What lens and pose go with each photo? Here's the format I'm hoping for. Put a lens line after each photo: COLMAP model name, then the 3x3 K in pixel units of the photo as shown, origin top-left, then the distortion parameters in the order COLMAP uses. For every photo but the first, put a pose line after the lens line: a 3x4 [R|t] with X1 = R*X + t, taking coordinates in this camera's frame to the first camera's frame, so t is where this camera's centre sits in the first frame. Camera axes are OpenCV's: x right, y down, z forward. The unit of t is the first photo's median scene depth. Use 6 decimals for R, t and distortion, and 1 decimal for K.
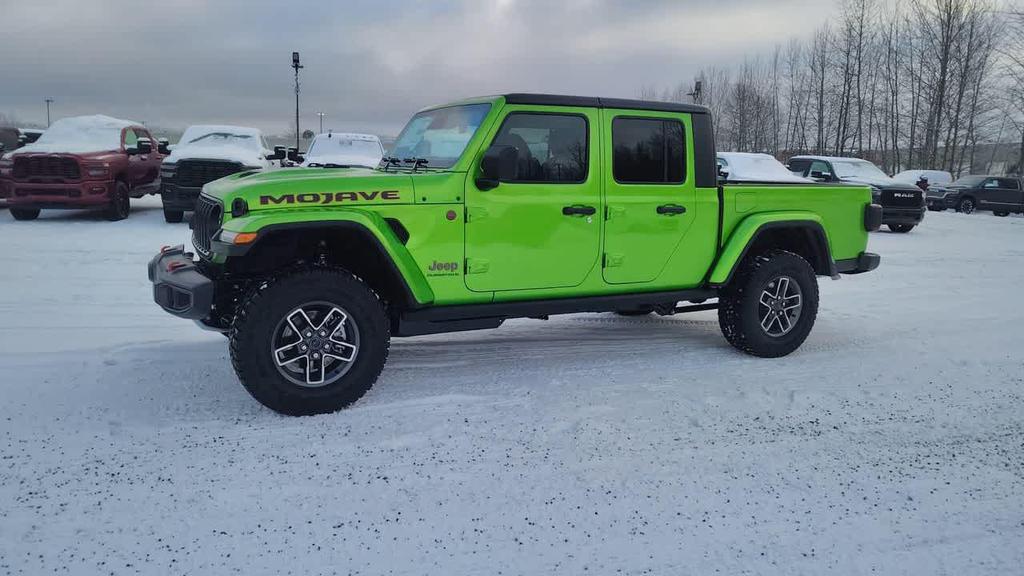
lens RADIAL K [[724.2, 0, 508.5], [0, 724.2, 286.9], [0, 0, 1]] dist [0.059347, -0.080657]
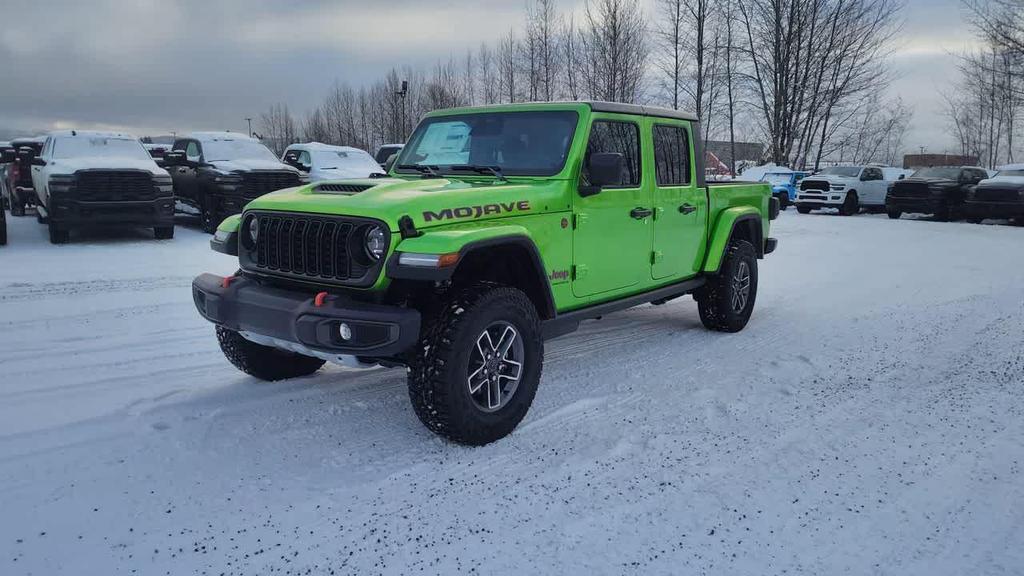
lens RADIAL K [[724.2, 0, 508.5], [0, 724.2, 286.9], [0, 0, 1]] dist [0.059347, -0.080657]
pose [[0.909897, -0.083230, 0.406399, -0.521976], [0.080979, 0.996456, 0.022769, -0.037025], [-0.406853, 0.012192, 0.913412, 0.108054]]
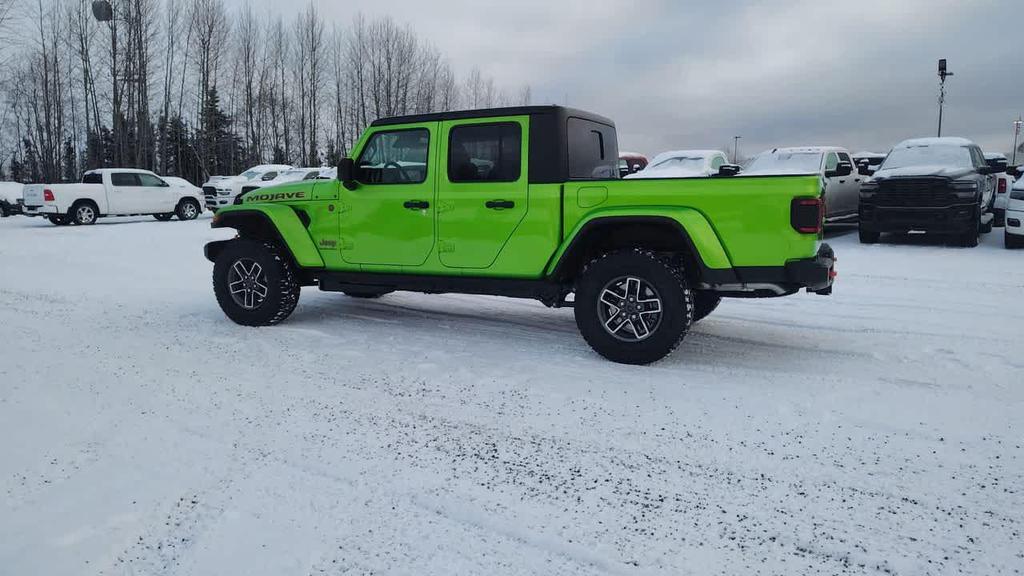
lens RADIAL K [[724.2, 0, 508.5], [0, 724.2, 286.9], [0, 0, 1]] dist [0.059347, -0.080657]
pose [[0.609806, 0.073784, -0.789109, 1.198284], [-0.099926, 0.994869, 0.015802, -0.000125], [0.786226, 0.069217, 0.614050, 0.367845]]
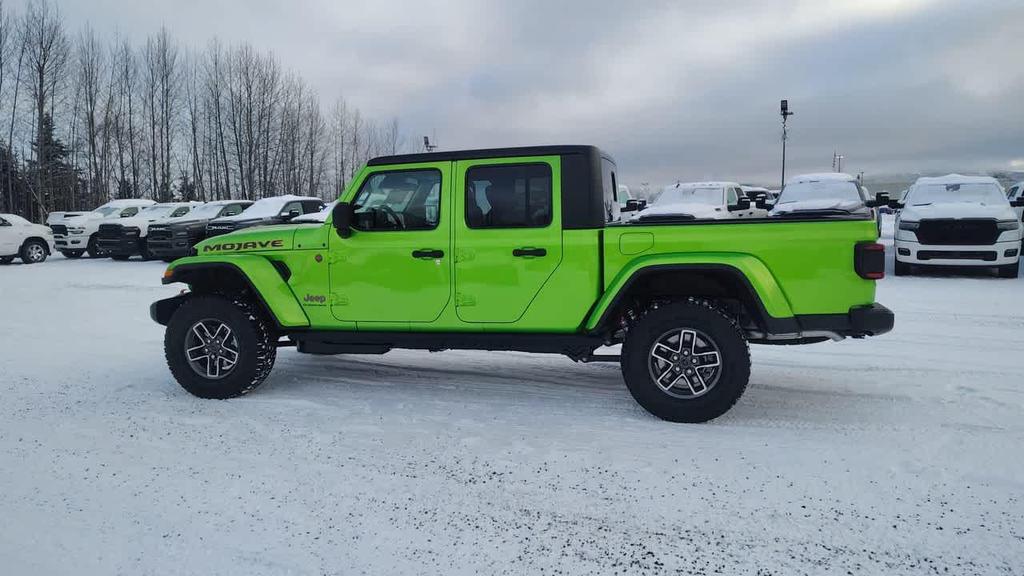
lens RADIAL K [[724.2, 0, 508.5], [0, 724.2, 286.9], [0, 0, 1]] dist [0.059347, -0.080657]
pose [[0.749167, 0.020941, -0.662050, 0.932615], [-0.064635, 0.997041, -0.041602, -0.016484], [0.659220, 0.073958, 0.748305, 0.253595]]
